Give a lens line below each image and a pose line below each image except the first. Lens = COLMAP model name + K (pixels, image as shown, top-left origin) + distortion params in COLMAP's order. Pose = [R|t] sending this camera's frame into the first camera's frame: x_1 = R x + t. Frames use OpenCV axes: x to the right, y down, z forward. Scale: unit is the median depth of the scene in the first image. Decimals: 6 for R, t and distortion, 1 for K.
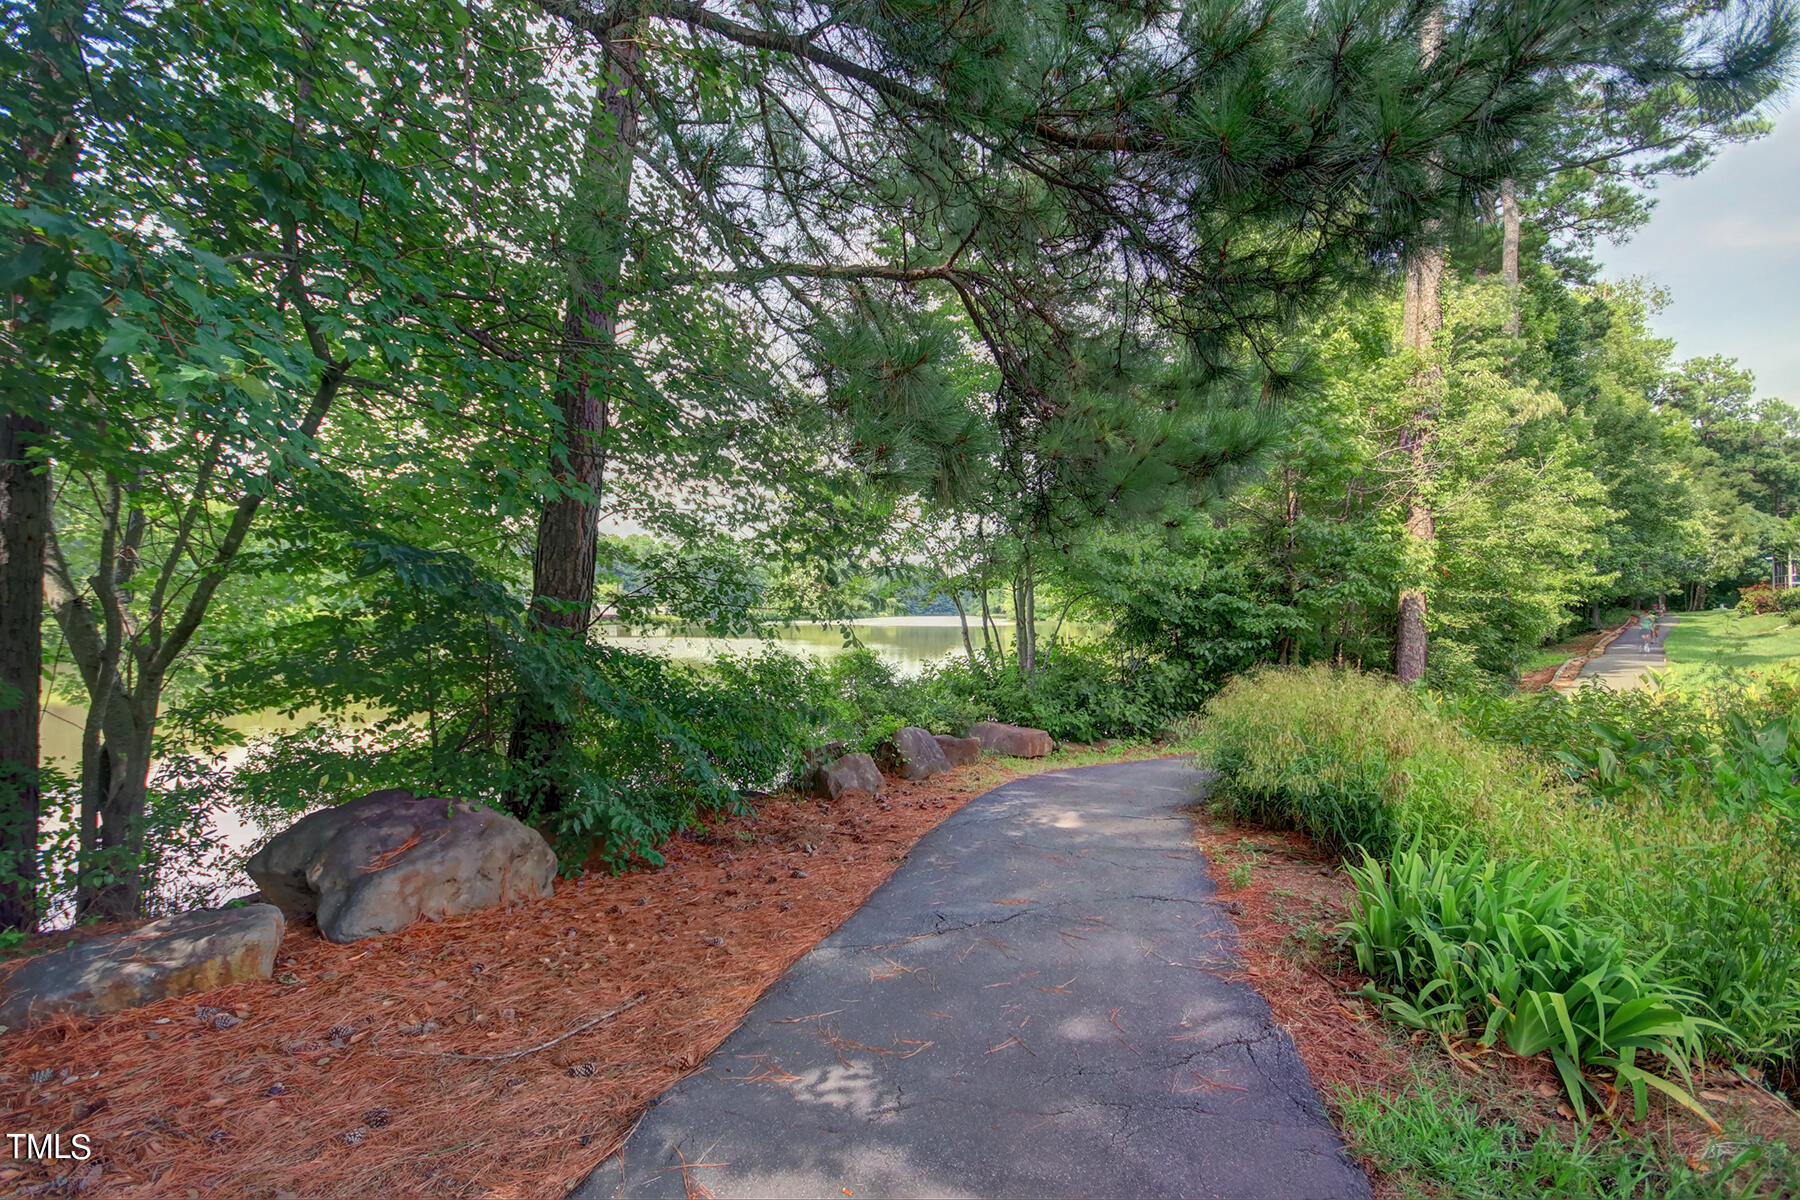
lens RADIAL K [[827.3, 0, 895.2], [0, 827.3, 610.0], [0, 0, 1]] dist [0.004721, -0.010432]
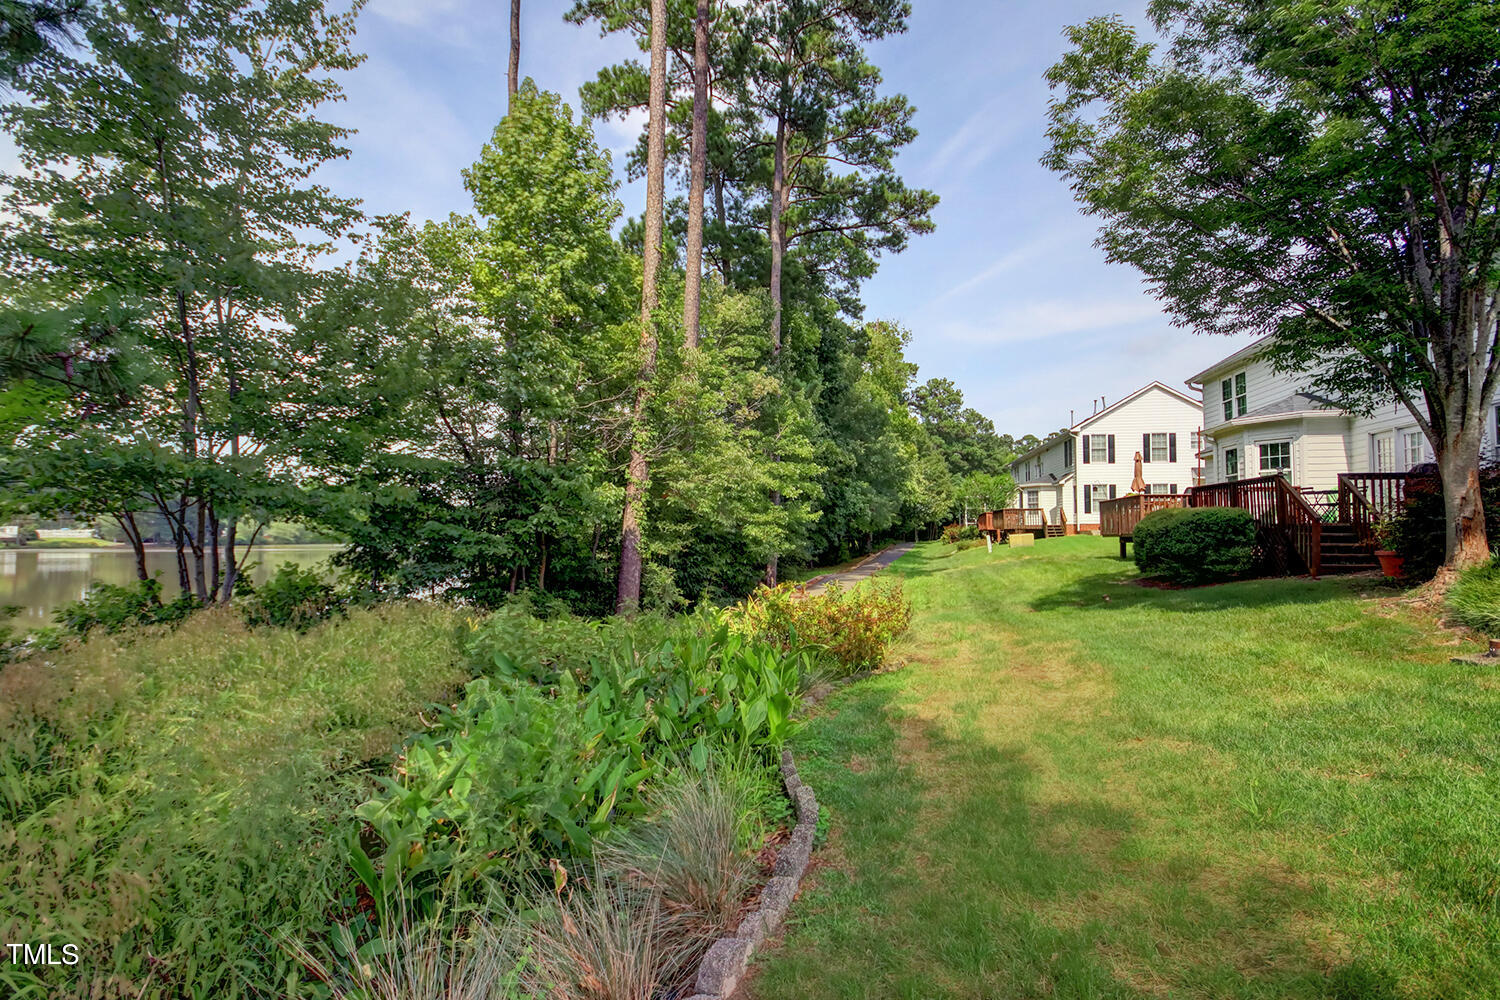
lens RADIAL K [[689.4, 0, 746.8], [0, 689.4, 508.1], [0, 0, 1]] dist [0.004721, -0.010432]
pose [[0.888071, 0.021584, 0.459199, 0.150303], [0.000136, 0.998885, -0.047212, 0.000955], [-0.459706, 0.041990, 0.887078, 0.022065]]
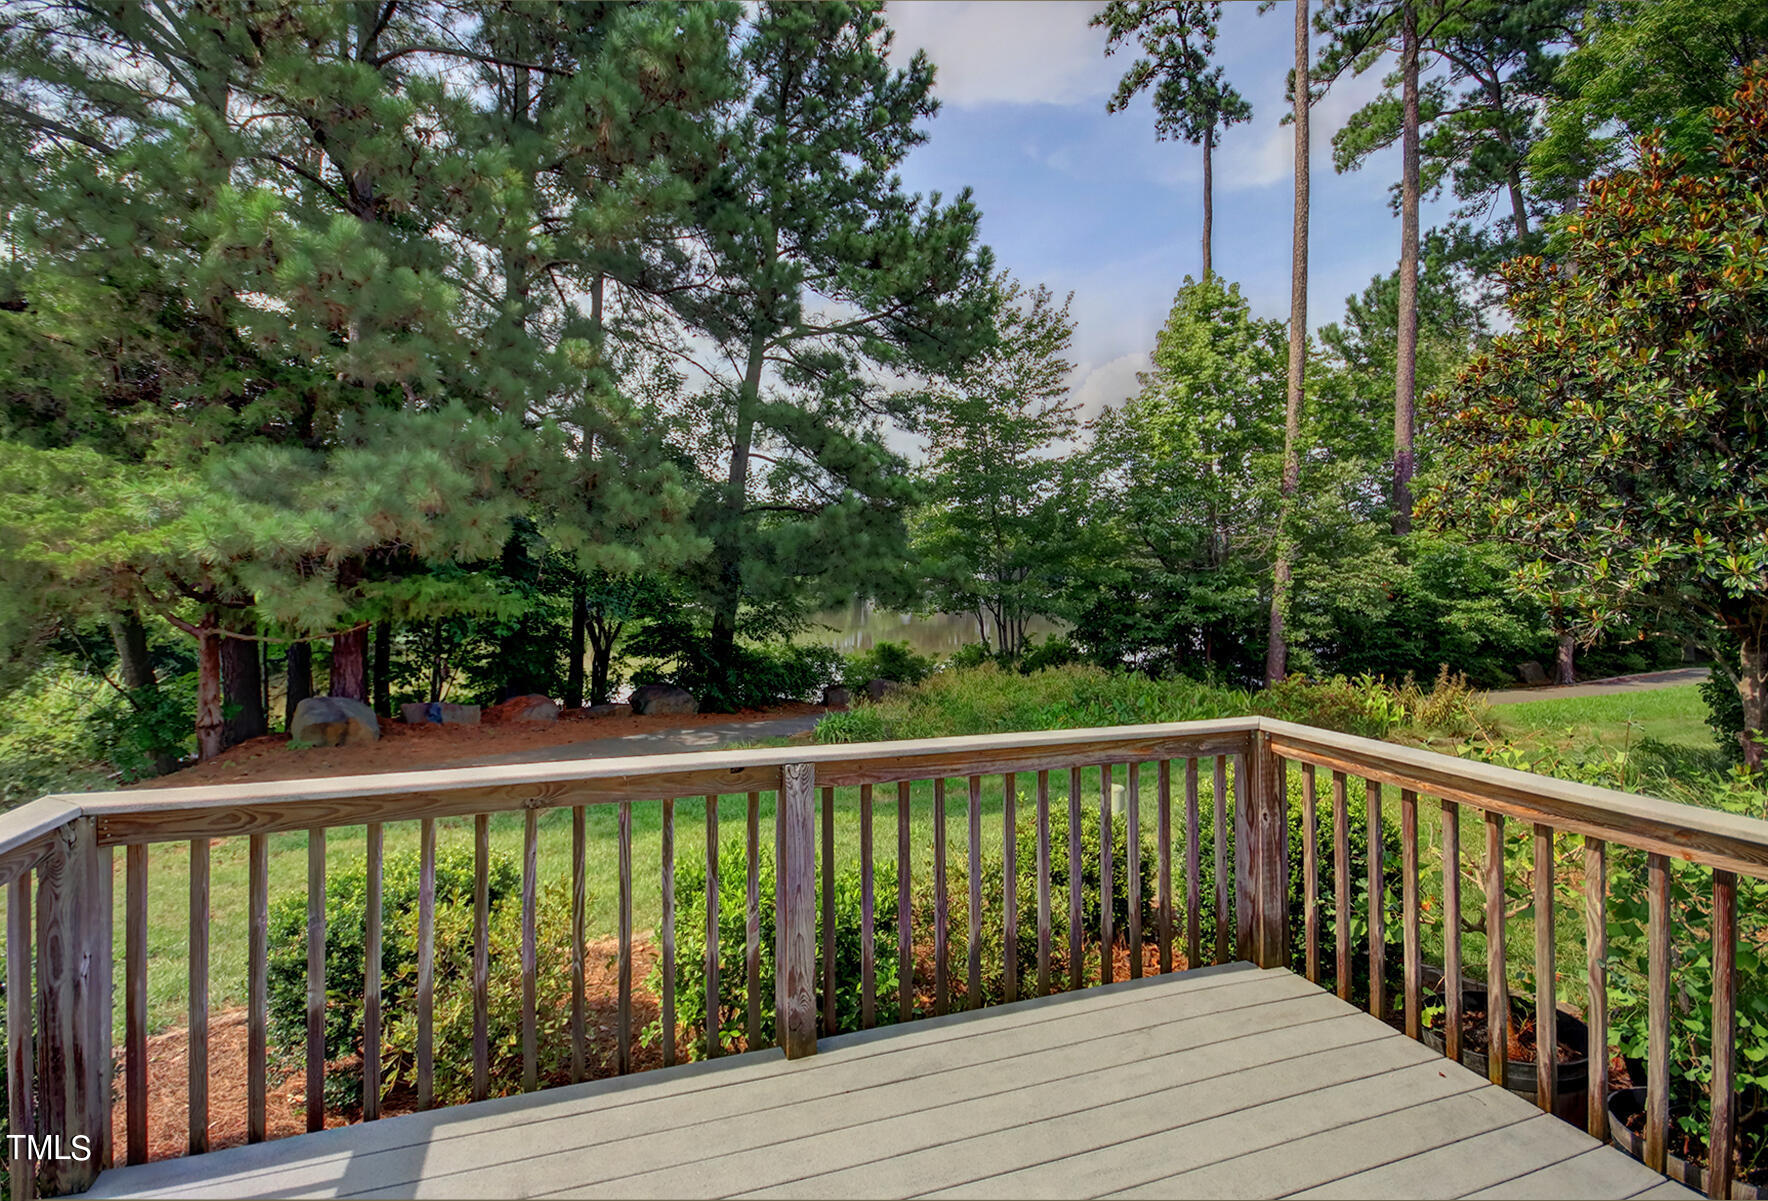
lens RADIAL K [[806.6, 0, 874.9], [0, 806.6, 588.1], [0, 0, 1]] dist [0.003928, 0.000043]
pose [[0.918557, 0.009458, -0.395176, 0.254014], [-0.010575, 0.999944, -0.000648, -0.029214], [0.395148, 0.004774, 0.918605, -0.289900]]
